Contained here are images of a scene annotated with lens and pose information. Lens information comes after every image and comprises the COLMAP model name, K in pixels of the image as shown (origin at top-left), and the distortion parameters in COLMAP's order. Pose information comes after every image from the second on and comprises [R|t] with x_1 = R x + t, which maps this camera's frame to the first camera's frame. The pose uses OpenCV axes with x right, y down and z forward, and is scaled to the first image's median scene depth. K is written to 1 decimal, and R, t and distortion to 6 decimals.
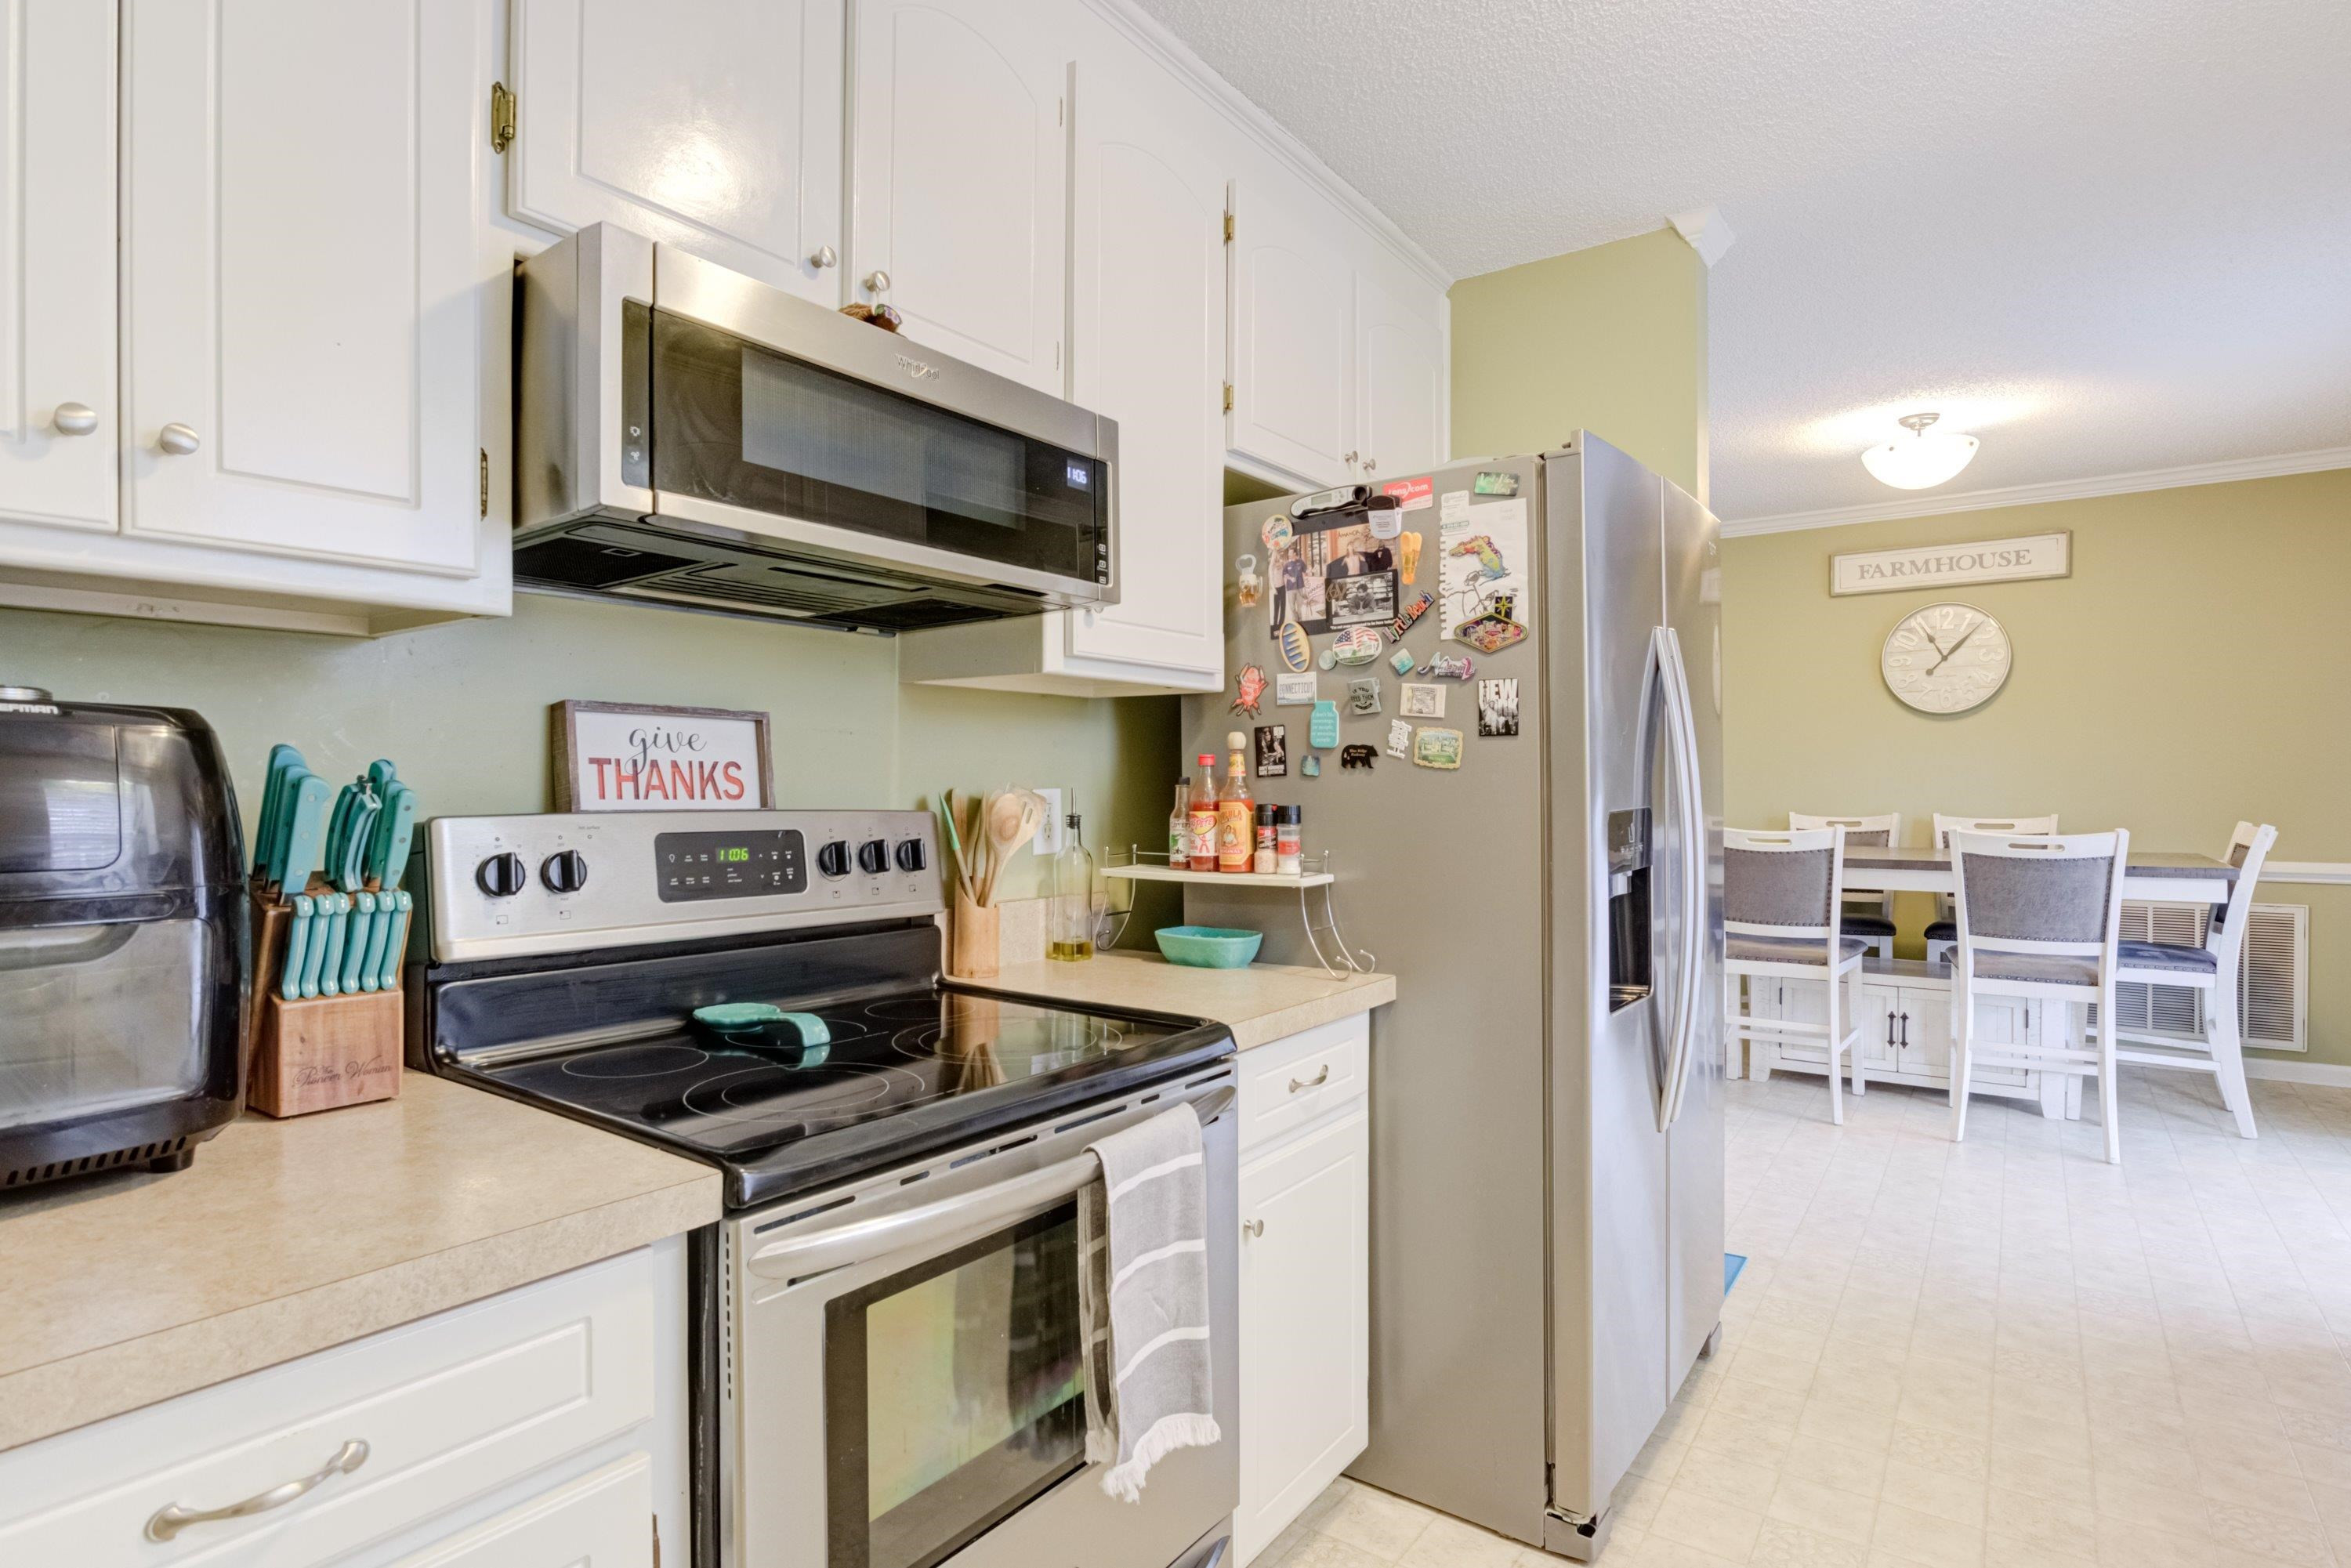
lens RADIAL K [[1198.8, 0, 1187.2], [0, 1198.8, 789.3], [0, 0, 1]] dist [-0.032403, 0.013341]
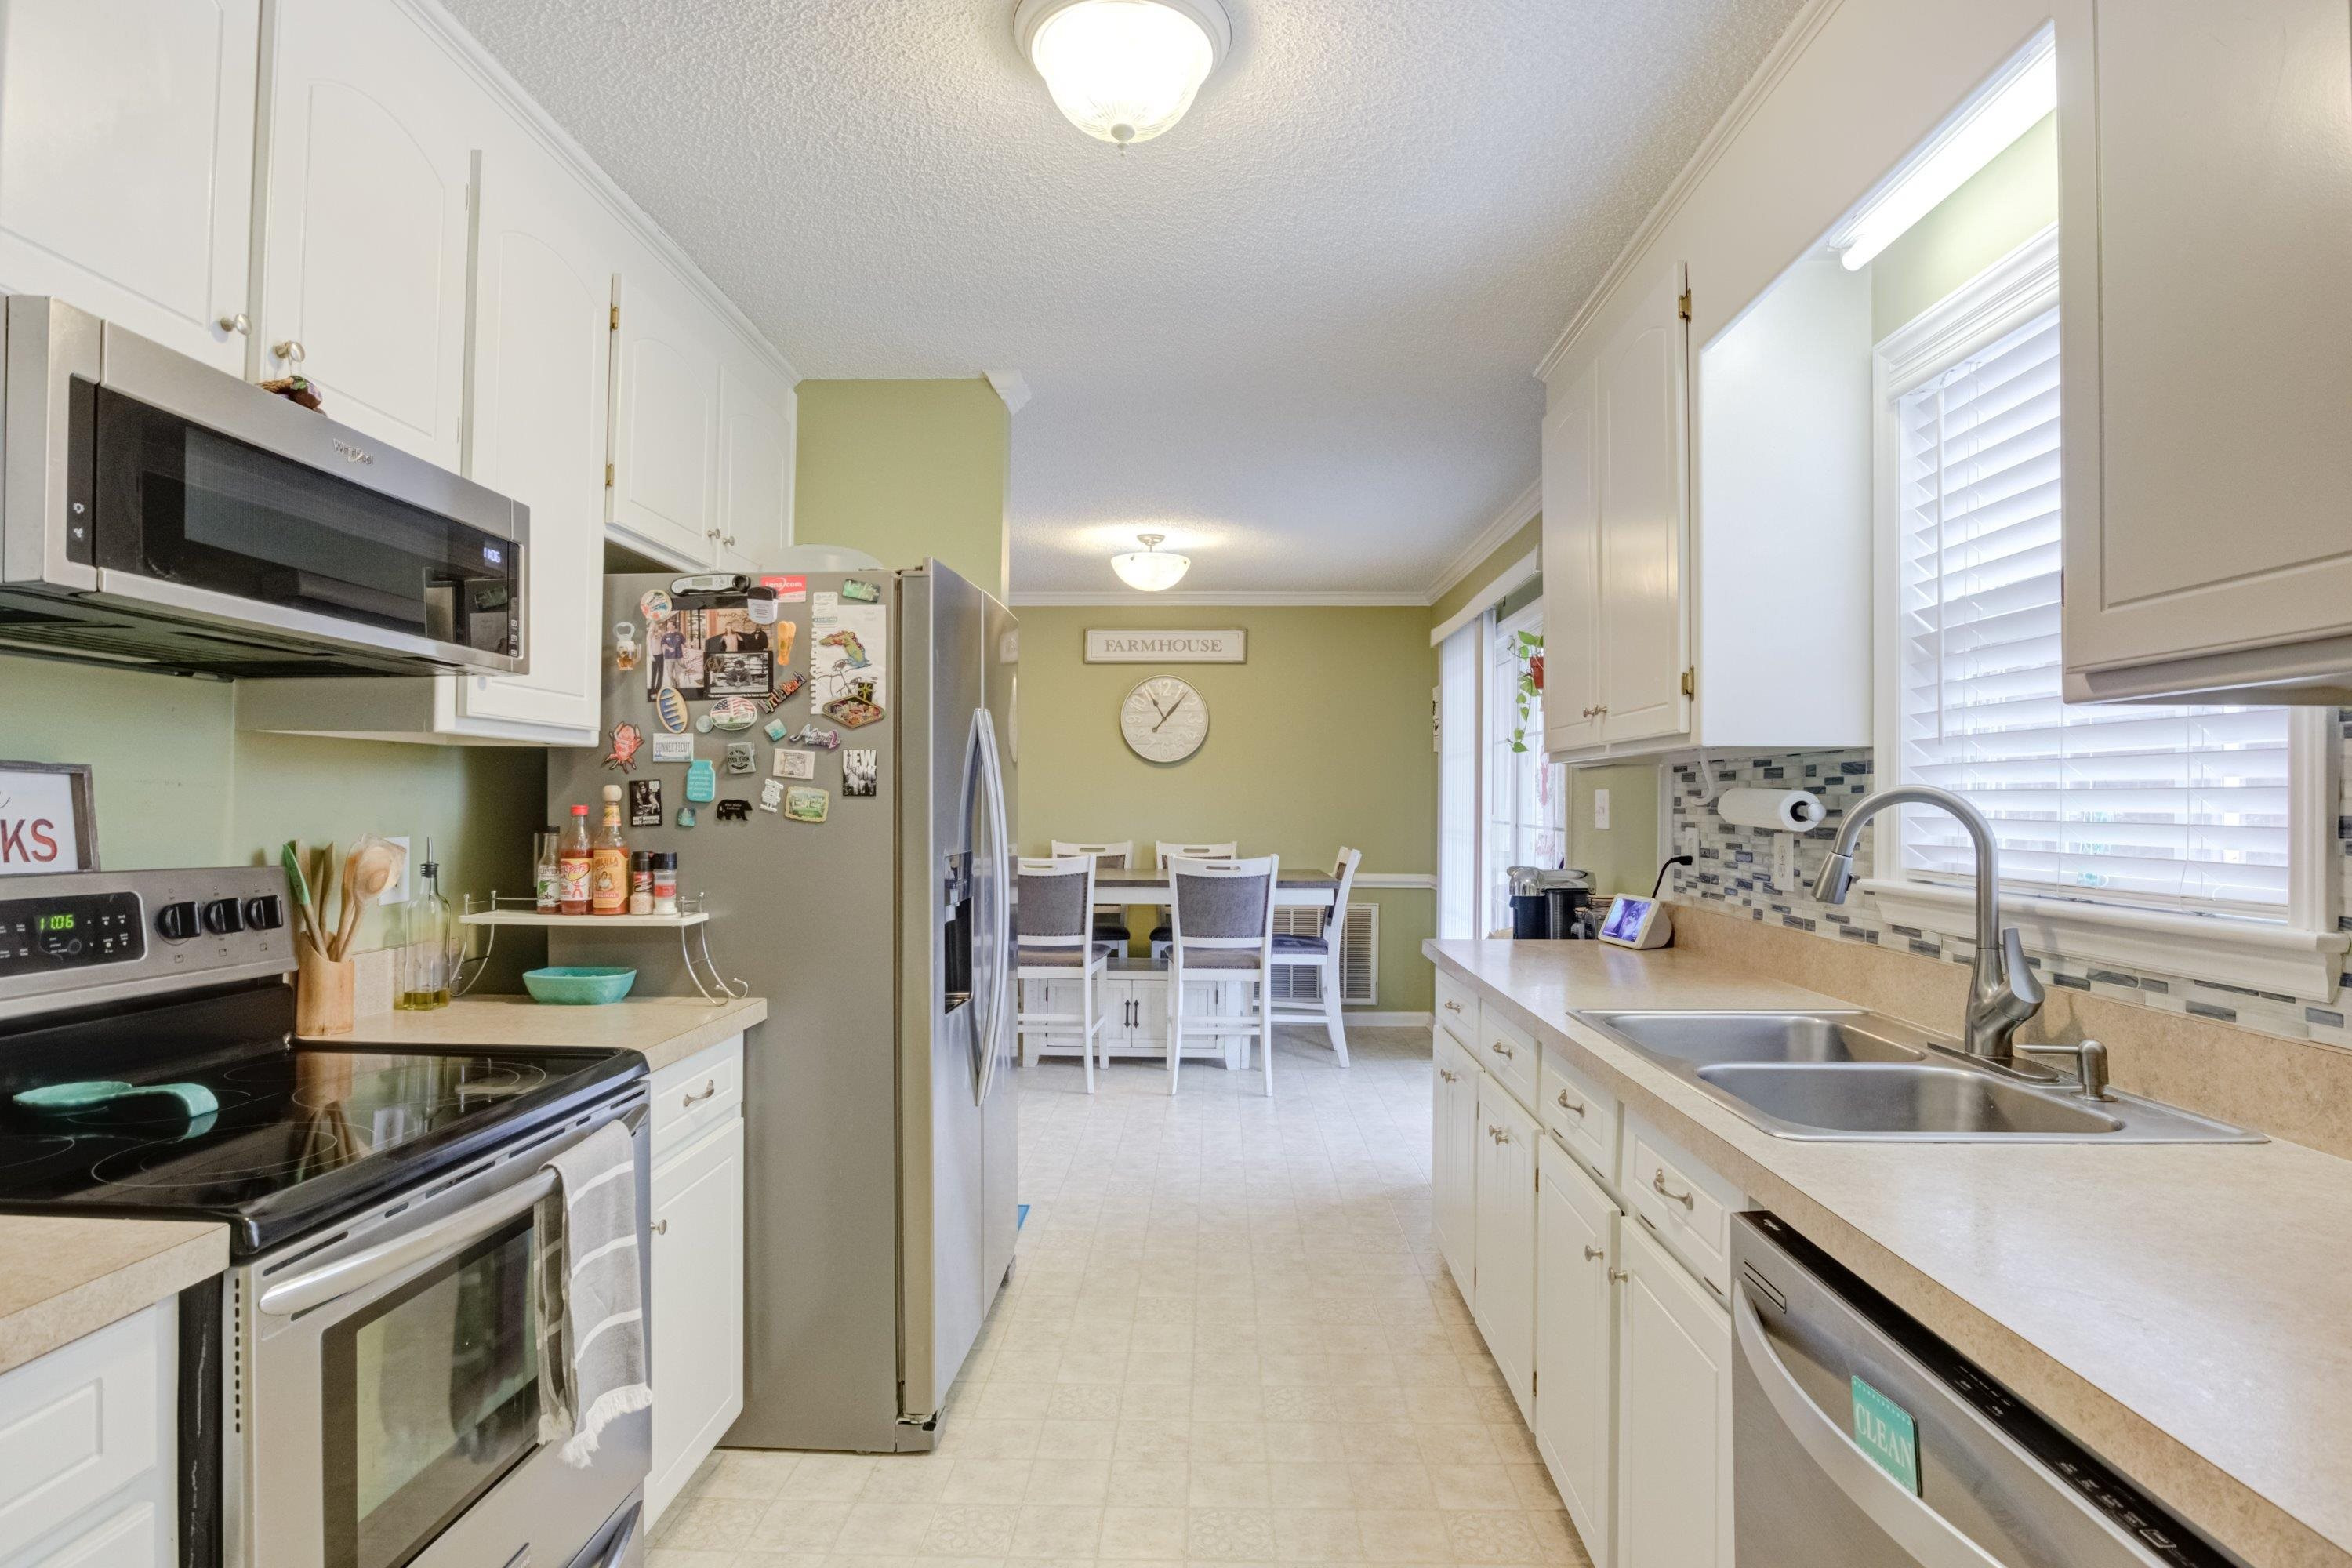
lens RADIAL K [[1199.4, 0, 1183.0], [0, 1199.4, 794.9], [0, 0, 1]] dist [-0.032403, 0.013341]
pose [[0.831785, 0.011966, 0.554969, -0.104809], [-0.006158, 0.999905, -0.012331, -0.023805], [-0.555064, 0.006839, 0.831779, -0.147375]]
